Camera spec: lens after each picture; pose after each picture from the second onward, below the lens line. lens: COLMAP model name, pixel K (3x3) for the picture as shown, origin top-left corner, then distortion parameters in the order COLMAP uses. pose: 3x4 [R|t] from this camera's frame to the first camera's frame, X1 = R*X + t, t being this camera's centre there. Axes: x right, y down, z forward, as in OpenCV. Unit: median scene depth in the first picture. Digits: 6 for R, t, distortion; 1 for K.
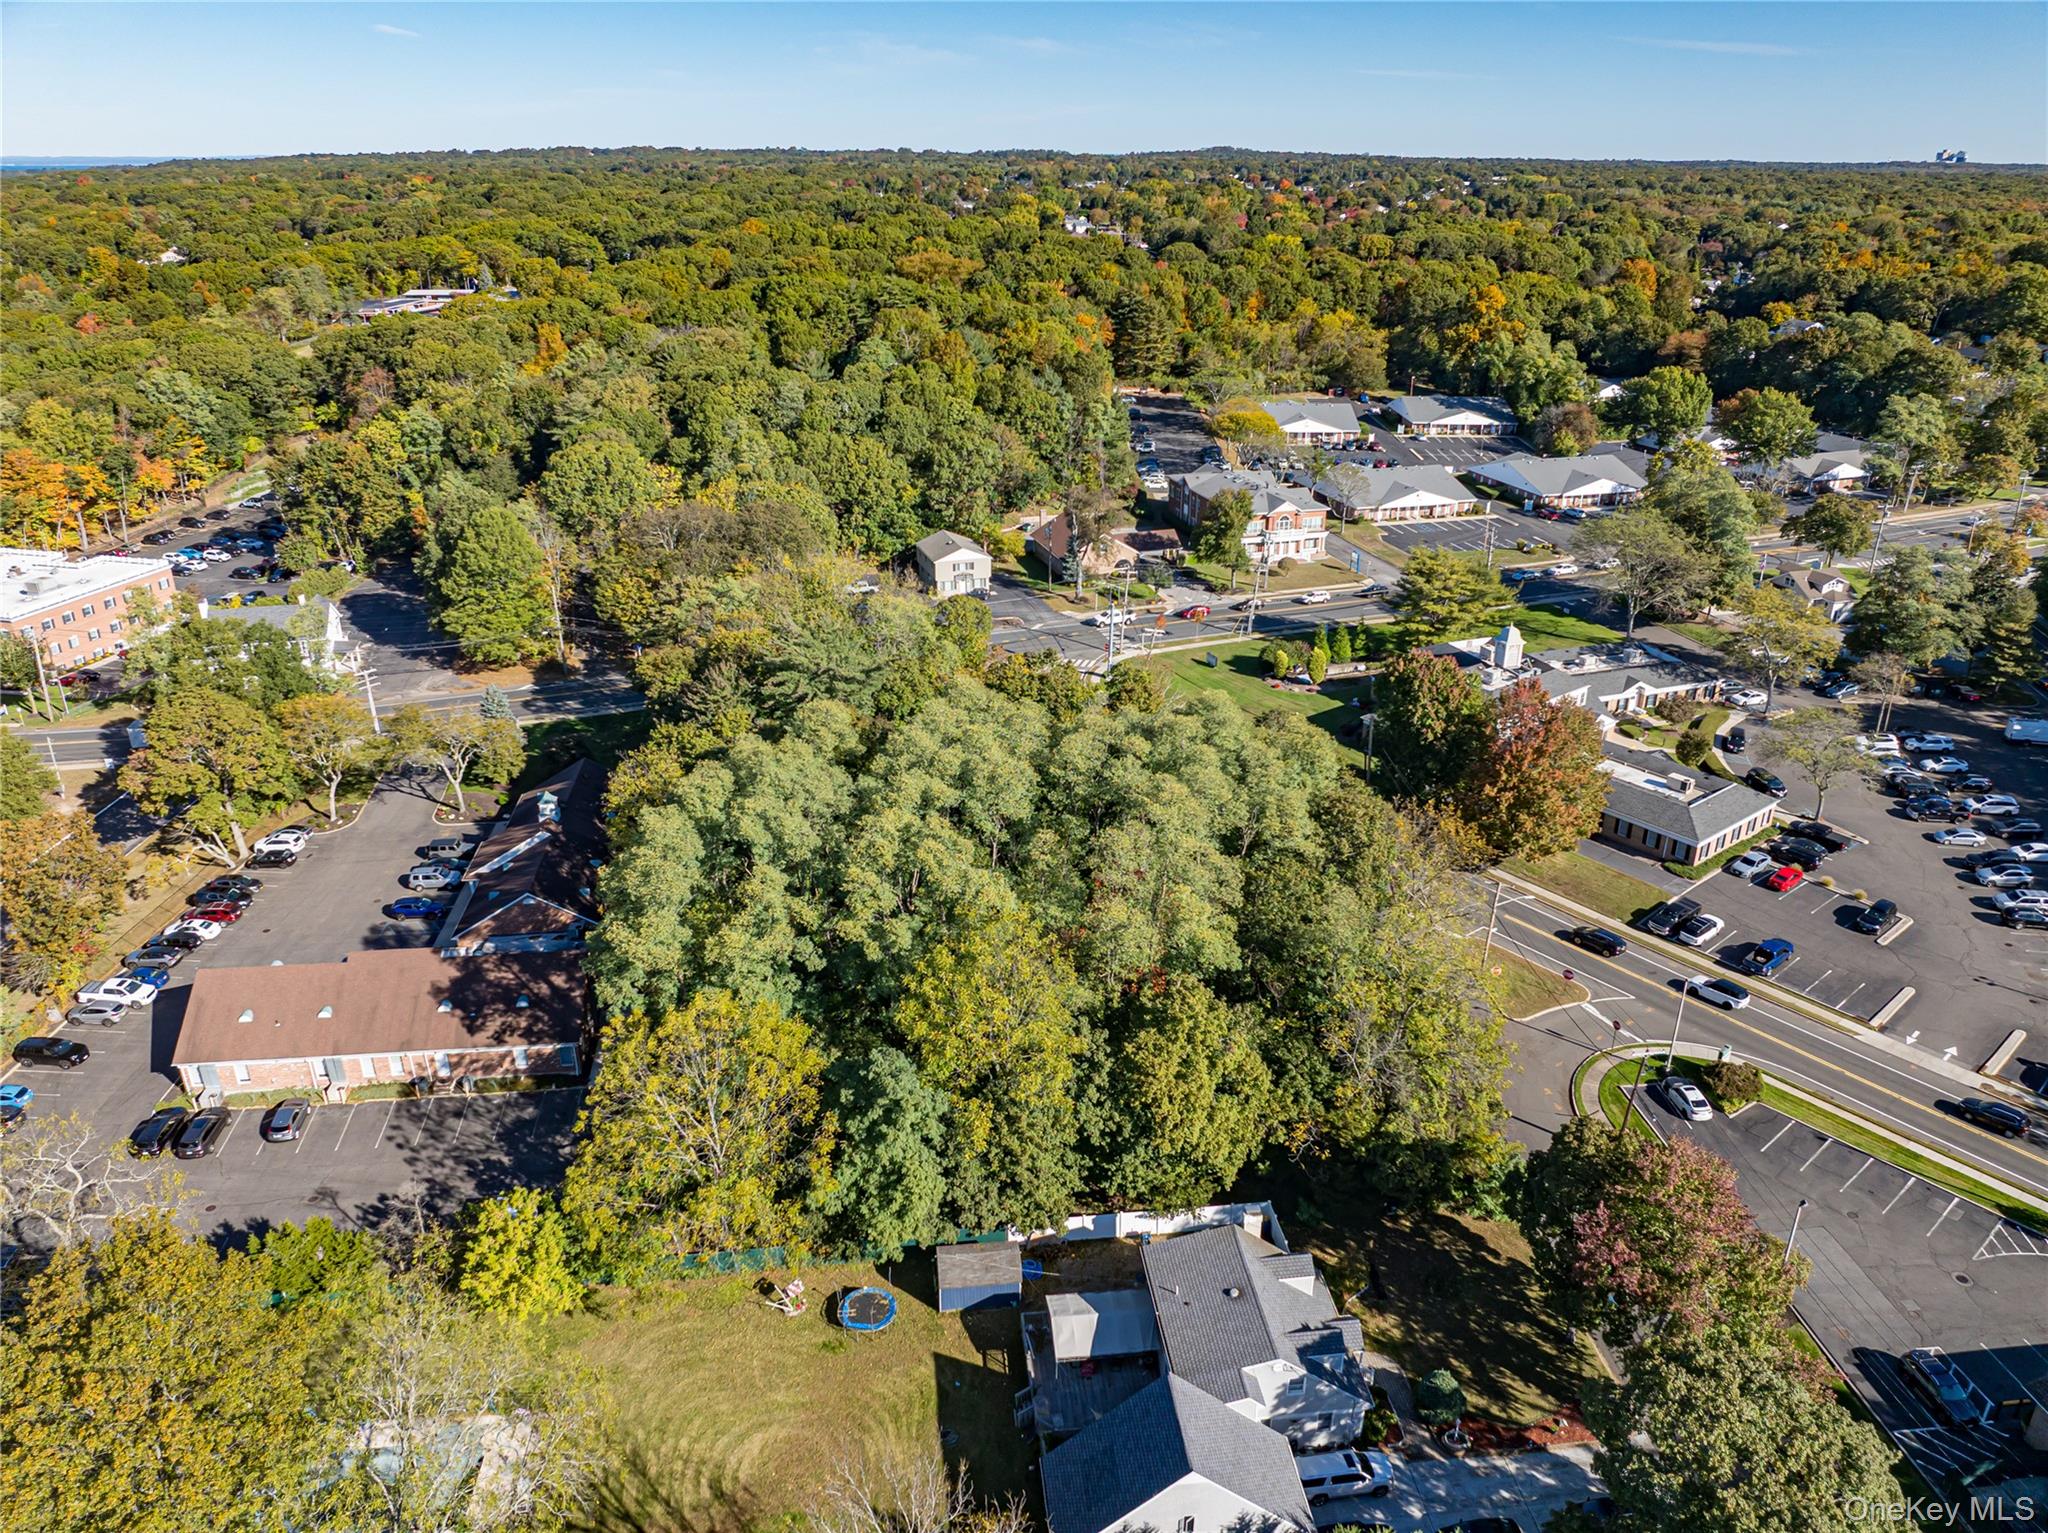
lens RADIAL K [[1444.5, 0, 1029.3], [0, 1444.5, 763.2], [0, 0, 1]] dist [-0.049044, 0.016646]
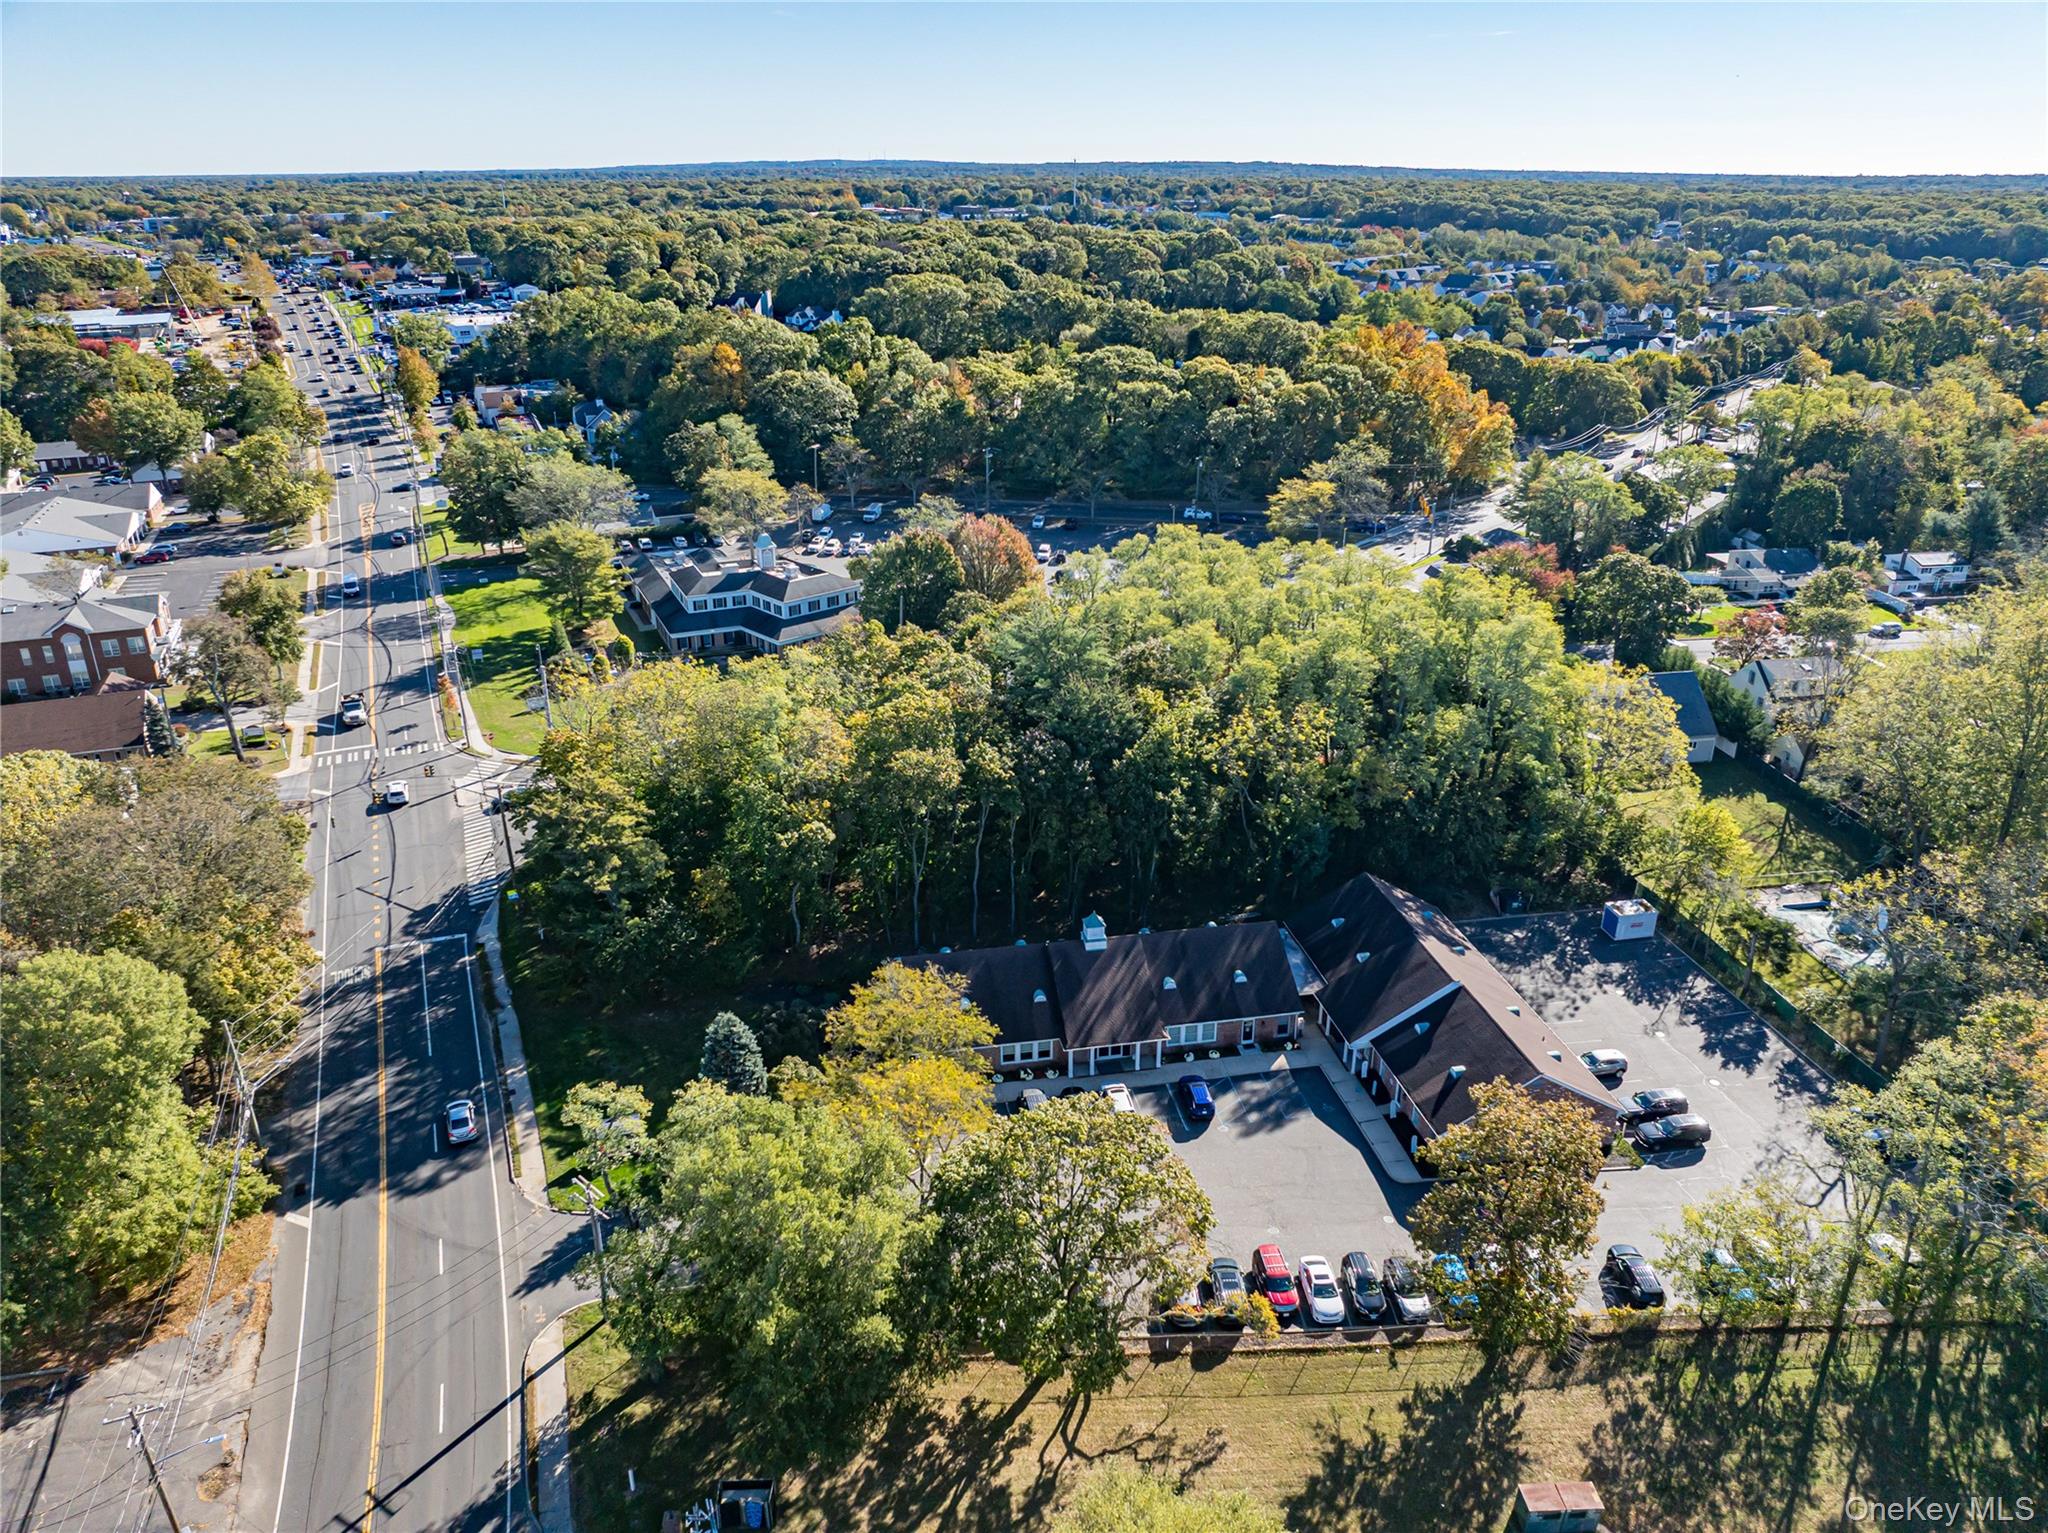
lens RADIAL K [[1444.5, 0, 1033.4], [0, 1444.5, 767.1], [0, 0, 1]] dist [-0.049044, 0.016646]
pose [[-0.072056, -0.391544, 0.917334, -0.636513], [0.393389, 0.834008, 0.386879, -0.228670], [-0.916544, 0.388746, 0.093933, 0.561855]]
